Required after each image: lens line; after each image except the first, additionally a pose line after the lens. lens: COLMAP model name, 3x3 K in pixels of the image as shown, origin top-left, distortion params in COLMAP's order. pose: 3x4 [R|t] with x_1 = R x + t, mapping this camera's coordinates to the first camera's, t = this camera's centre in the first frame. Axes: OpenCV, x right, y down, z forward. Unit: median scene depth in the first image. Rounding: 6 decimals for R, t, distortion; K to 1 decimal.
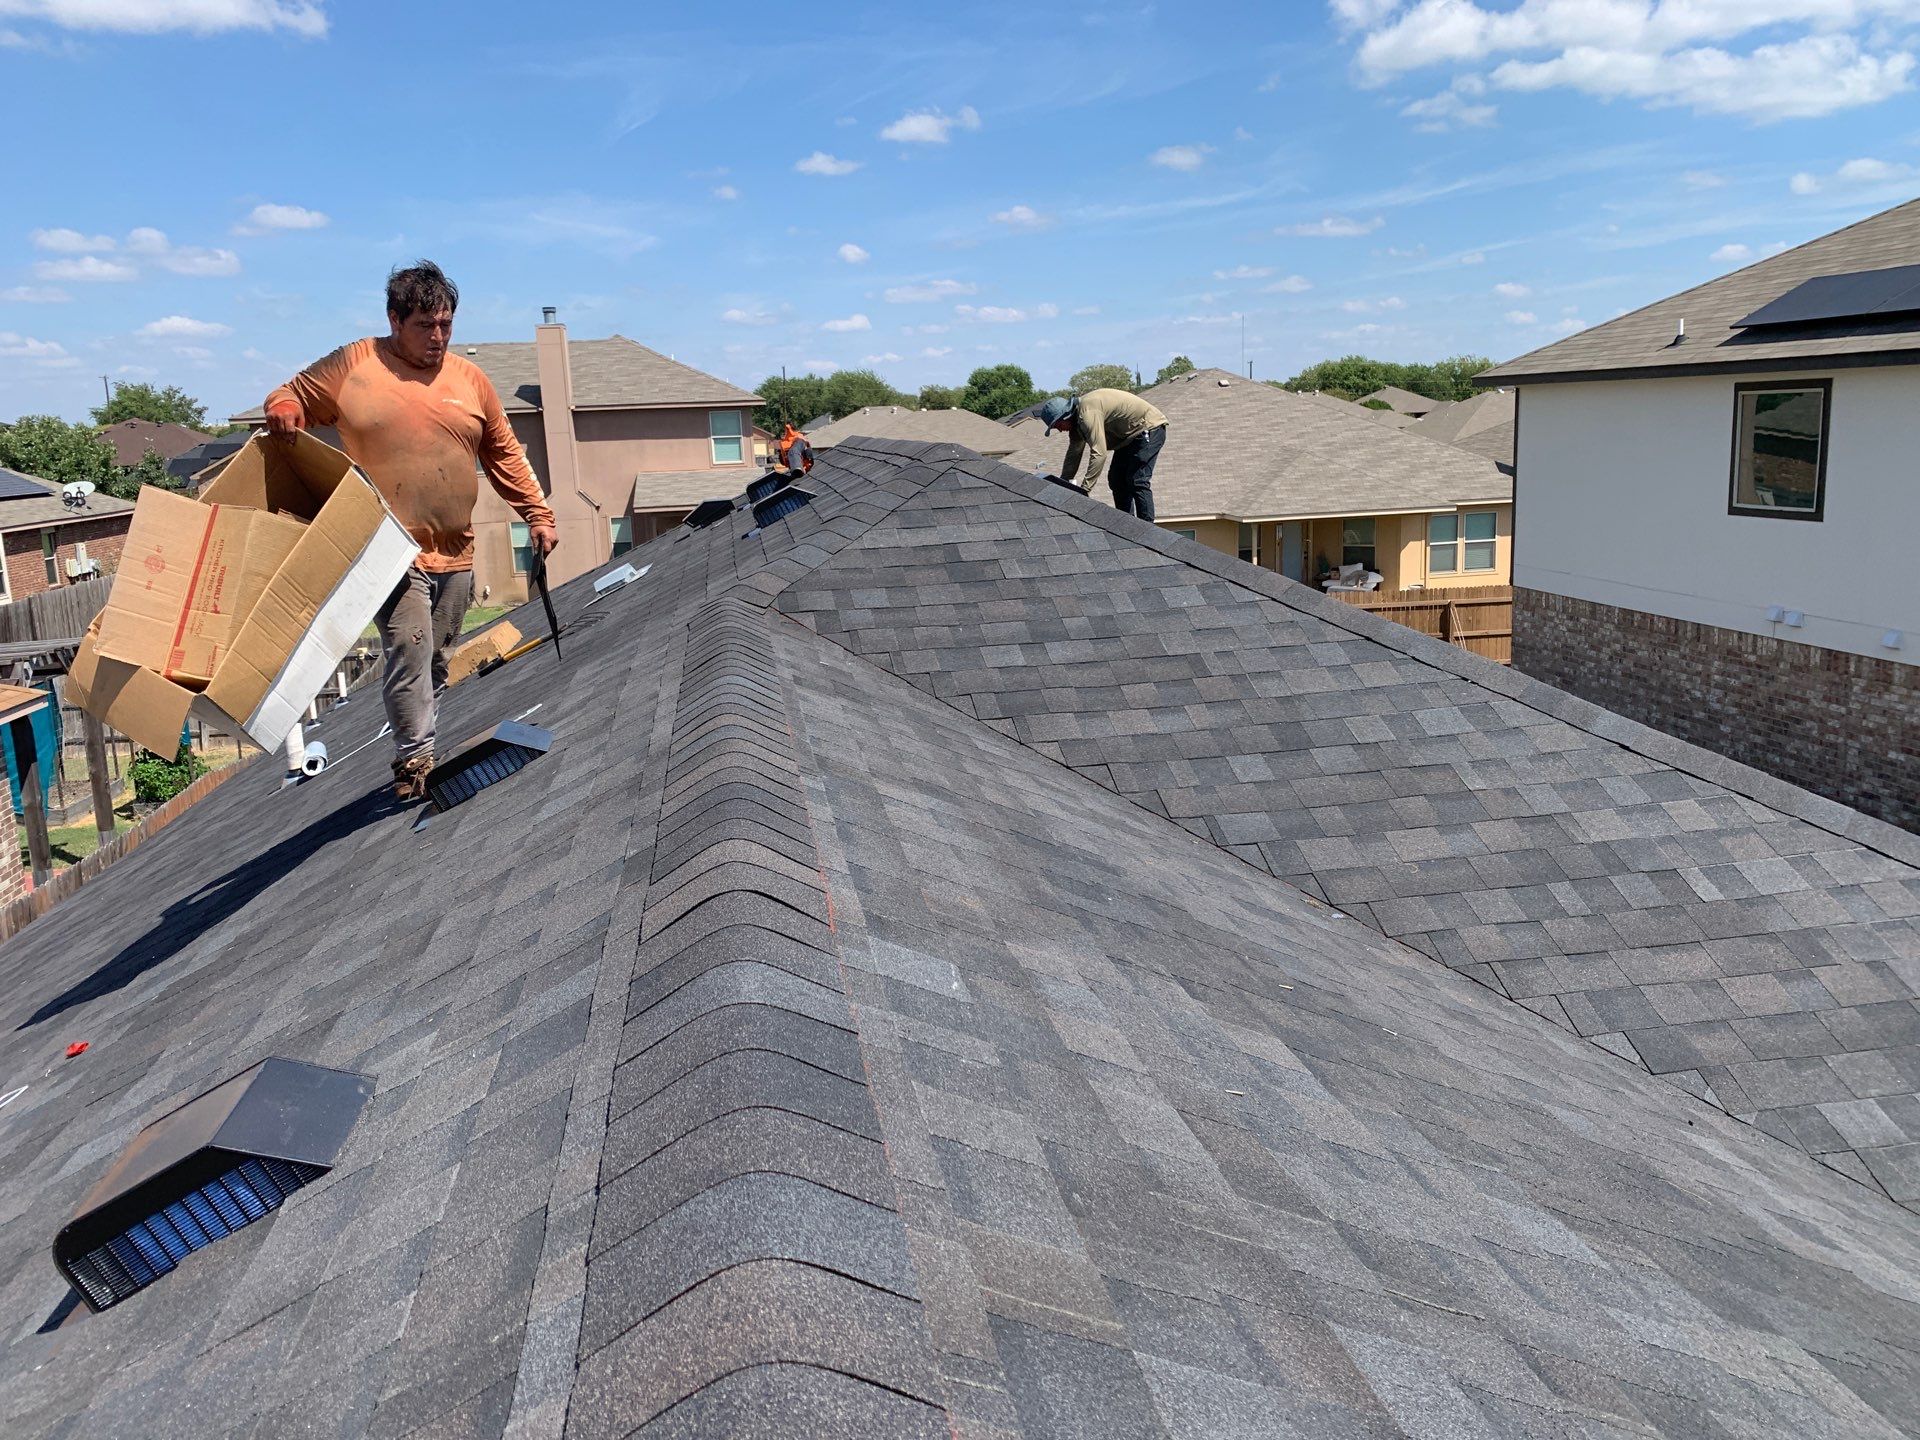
lens RADIAL K [[1440.6, 0, 948.4], [0, 1440.6, 720.9], [0, 0, 1]] dist [0.032681, -0.051201]
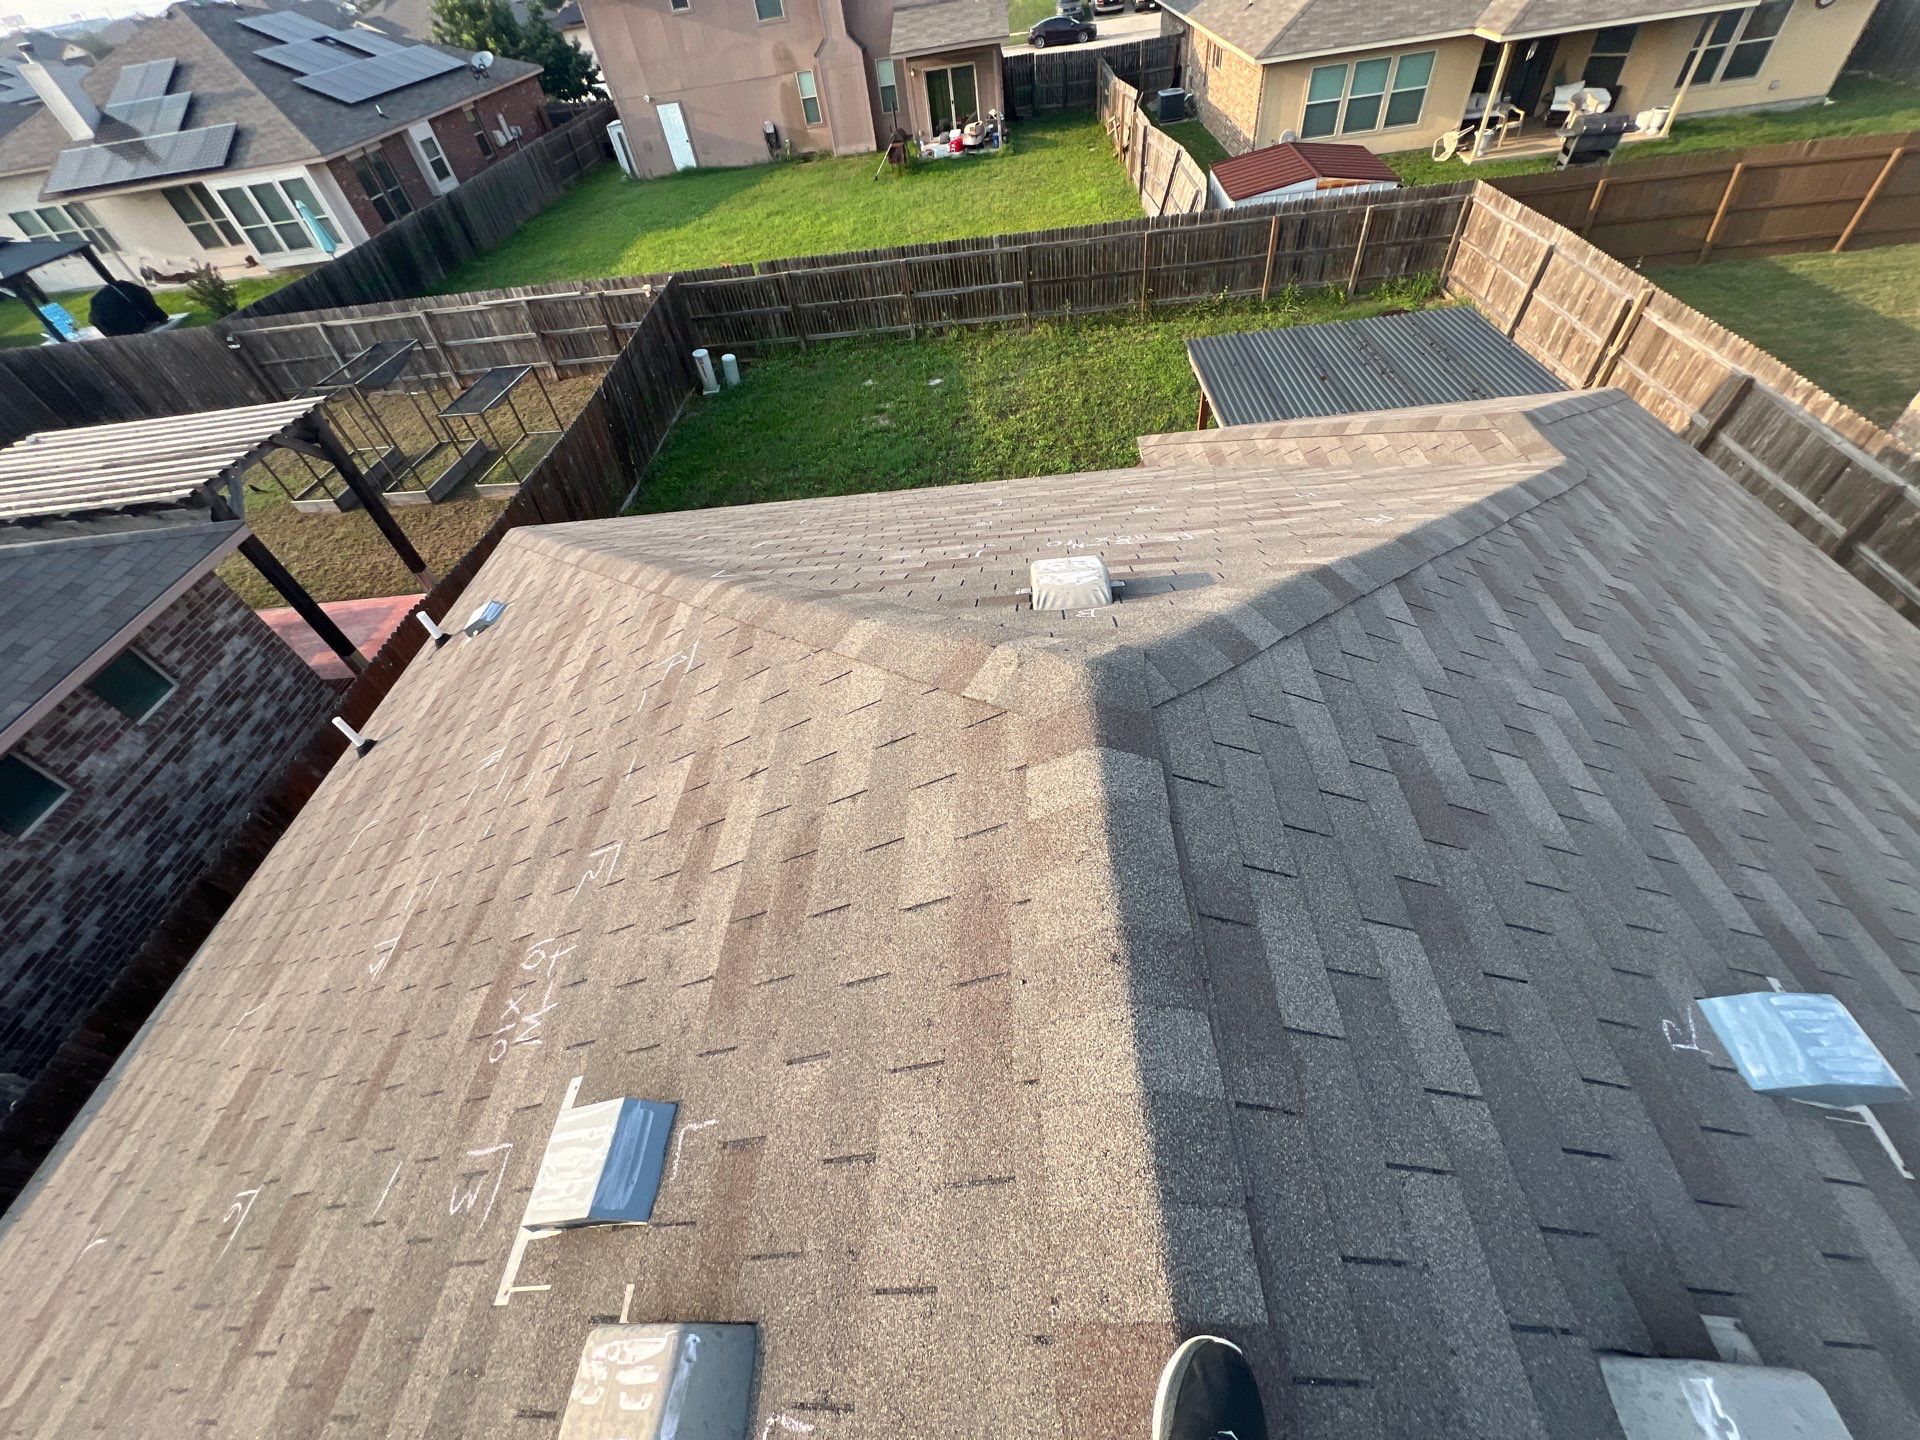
lens RADIAL K [[768.3, 0, 954.0], [0, 768.3, 705.8], [0, 0, 1]] dist [-0.000469, -0.000128]
pose [[0.979435, 0.078431, -0.185890, -0.040574], [0.044429, 0.814890, 0.577911, -0.185740], [0.196806, -0.574285, 0.794647, 0.566048]]
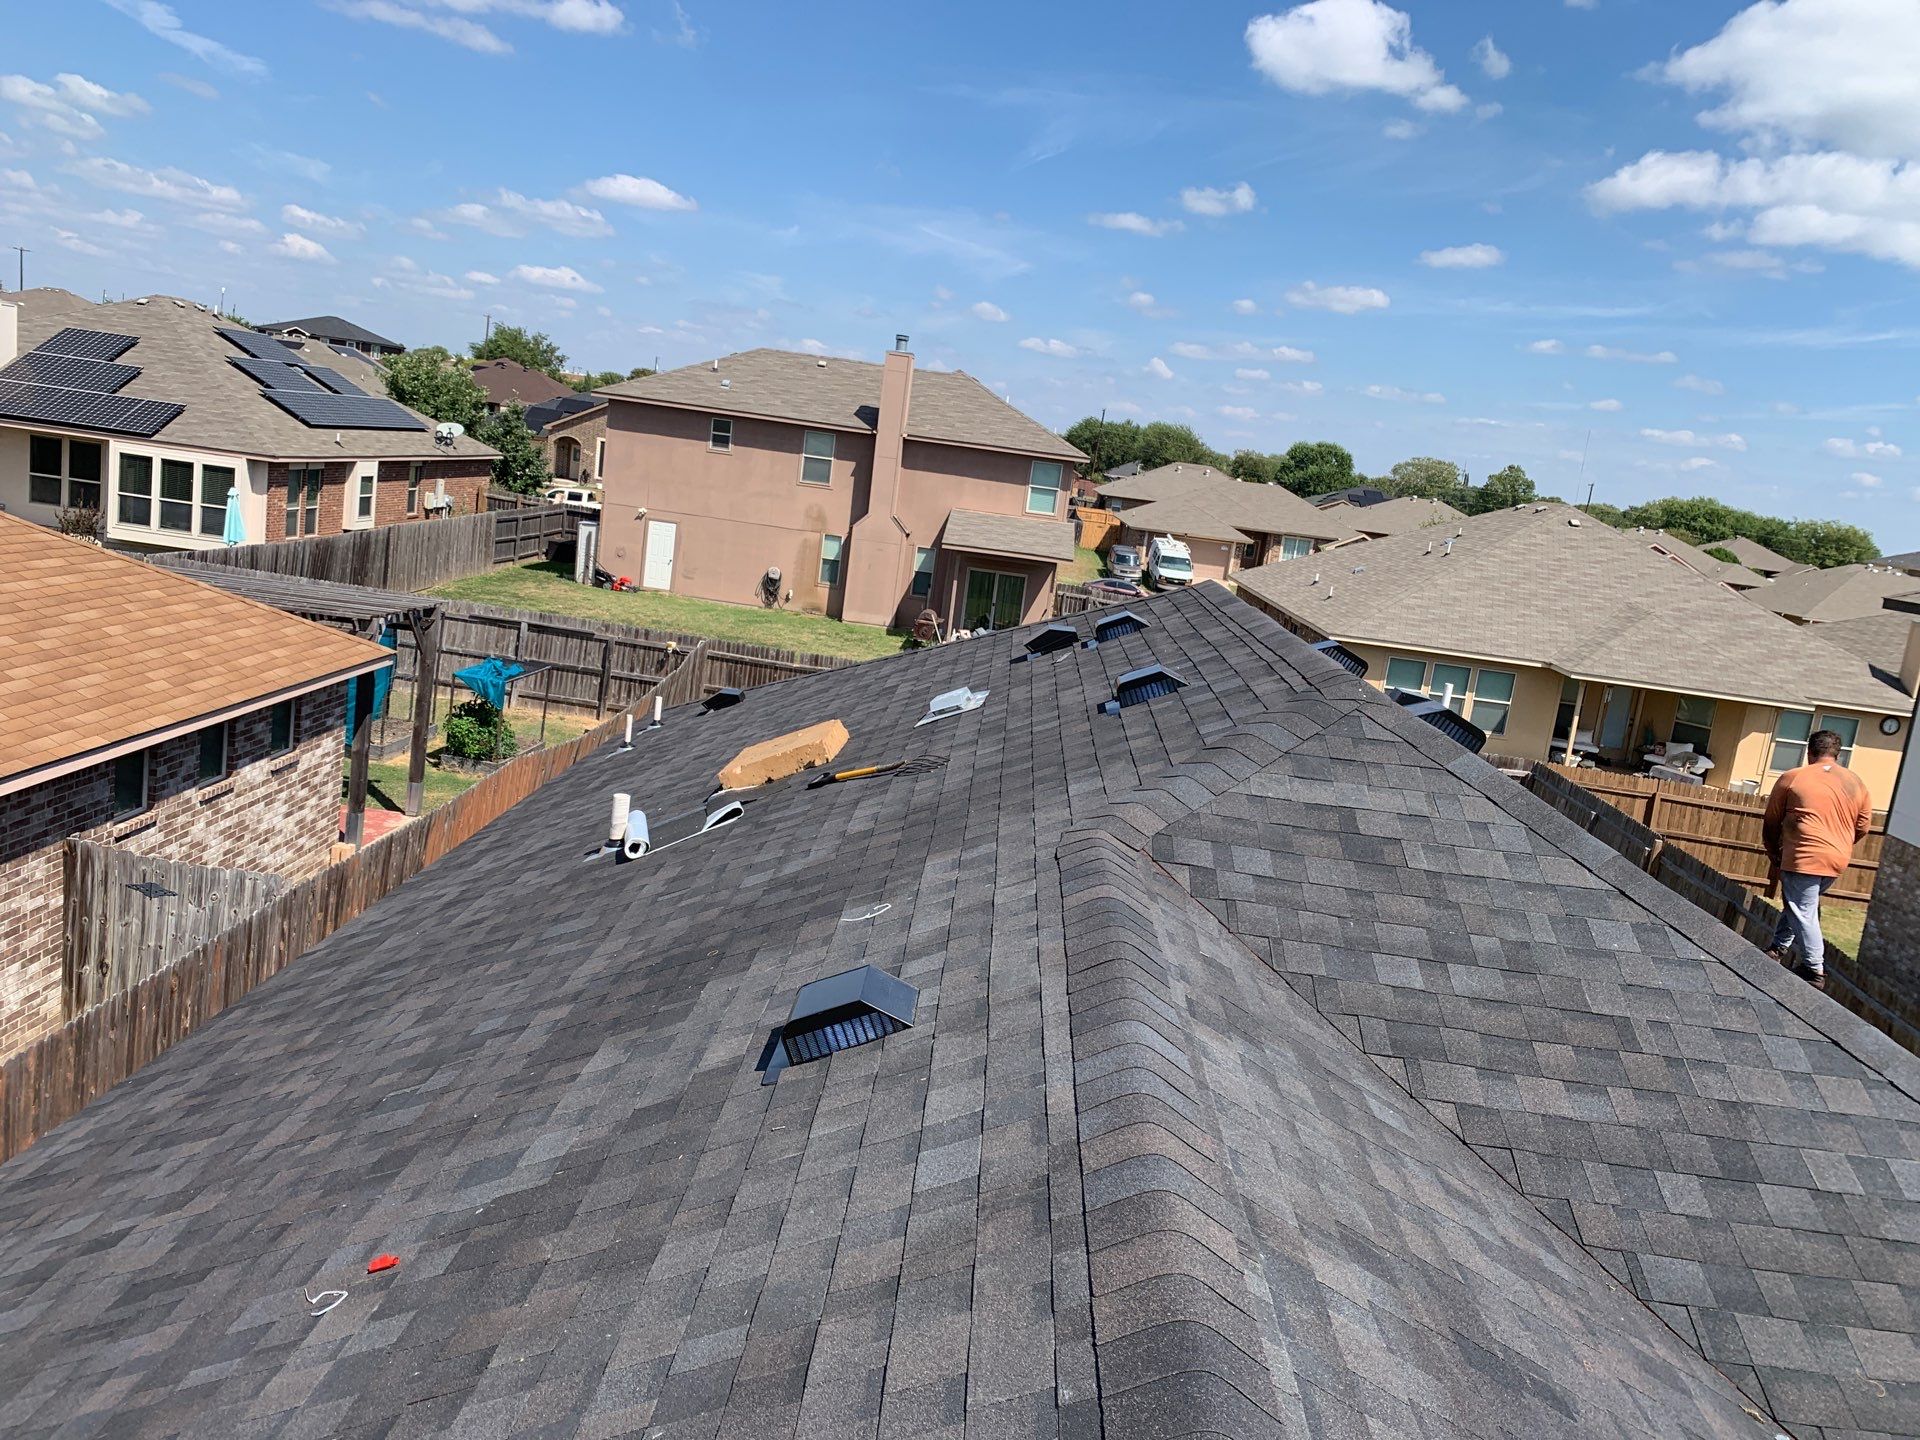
lens RADIAL K [[1440.6, 0, 948.4], [0, 1440.6, 720.9], [0, 0, 1]] dist [0.032681, -0.051201]
pose [[0.964497, 0.200584, -0.171792, -0.035762], [-0.204826, 0.978772, -0.007150, -0.044155], [0.166711, 0.042084, 0.985107, 0.022538]]
